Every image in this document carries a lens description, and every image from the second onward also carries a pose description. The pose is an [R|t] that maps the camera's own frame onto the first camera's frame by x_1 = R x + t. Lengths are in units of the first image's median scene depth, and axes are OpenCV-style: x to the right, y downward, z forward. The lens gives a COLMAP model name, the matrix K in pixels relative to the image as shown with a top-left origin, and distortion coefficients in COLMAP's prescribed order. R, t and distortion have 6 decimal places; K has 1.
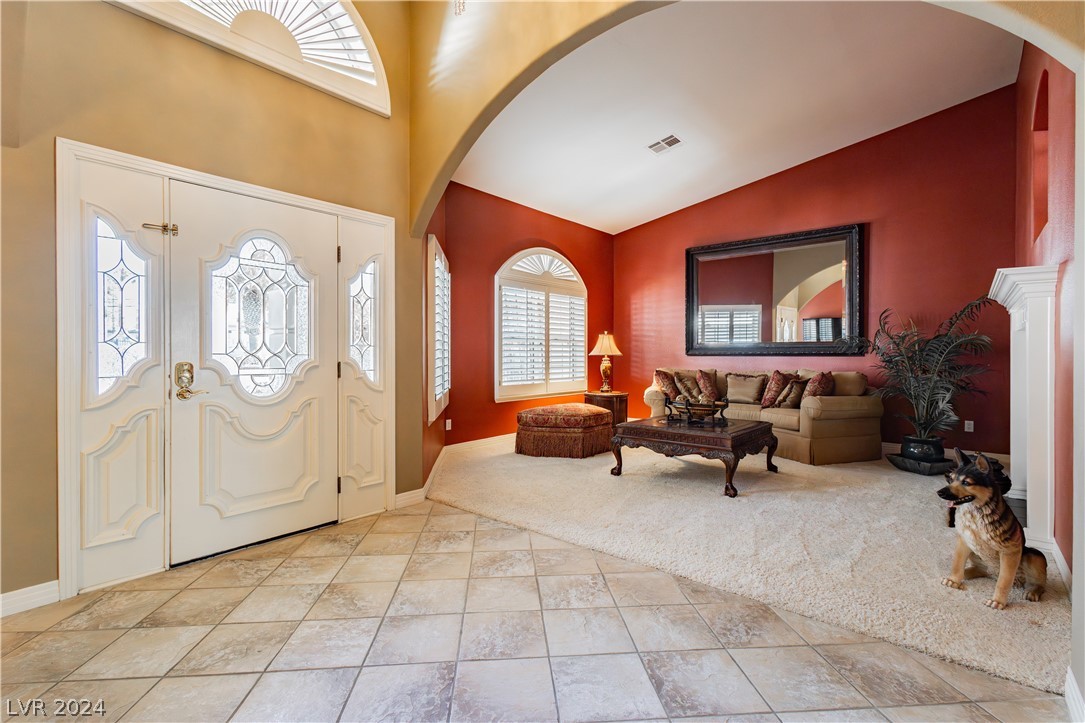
lens RADIAL K [[493.8, 0, 538.8], [0, 493.8, 357.8], [0, 0, 1]] dist [-0.000191, -0.000020]
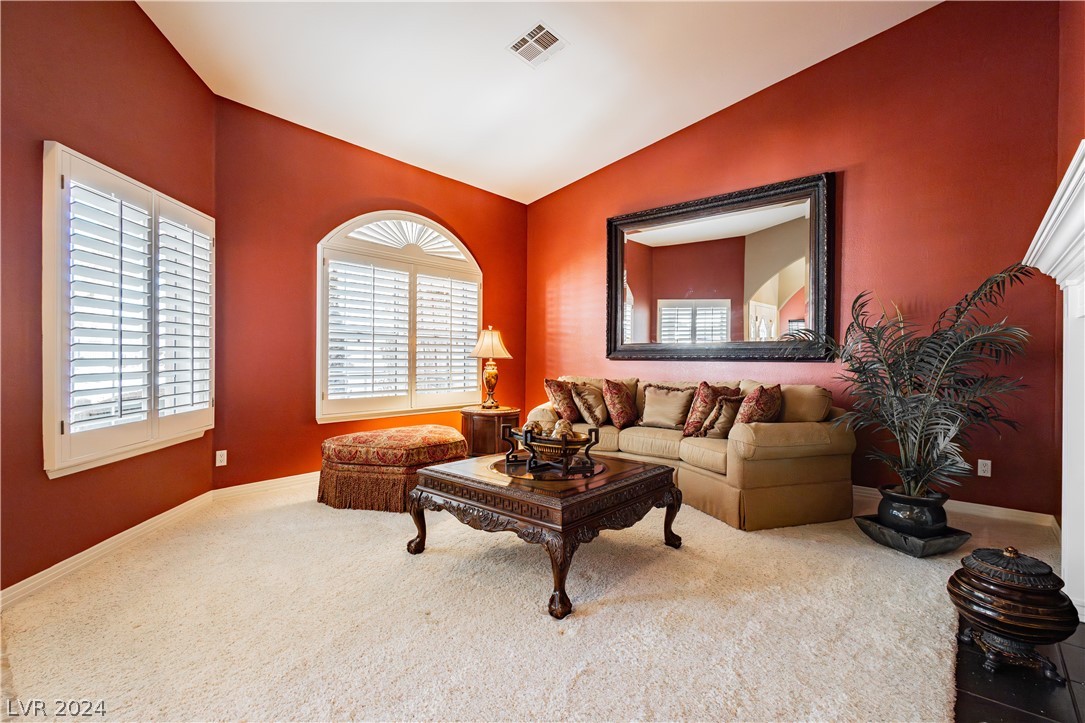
lens RADIAL K [[499.7, 0, 542.5], [0, 499.7, 361.5], [0, 0, 1]] dist [0.002704, 0.000242]
pose [[0.999945, 0.007789, 0.007007, 0.249906], [-0.007786, 0.999970, -0.000468, -0.000614], [-0.007010, 0.000414, 0.999975, 0.304163]]
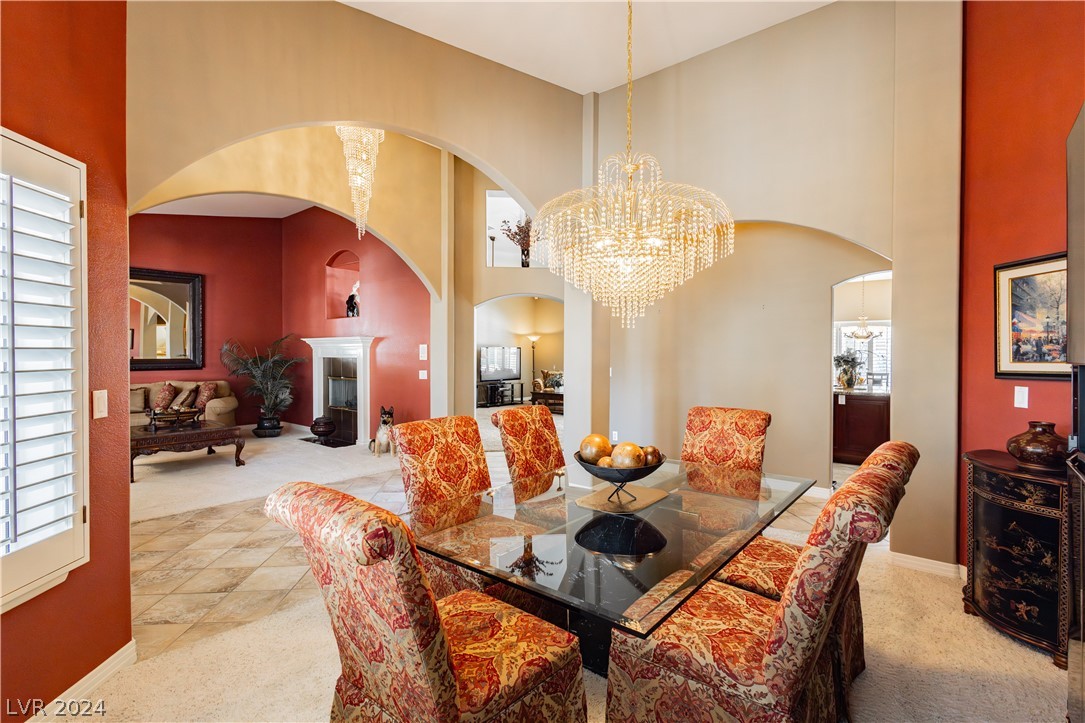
lens RADIAL K [[499.7, 0, 542.5], [0, 499.7, 361.5], [0, 0, 1]] dist [0.002704, 0.000242]
pose [[-0.024640, -0.011959, 0.999625, -0.829330], [0.003595, 0.999921, 0.012052, -0.040867], [-0.999690, 0.003890, -0.024595, 0.066692]]
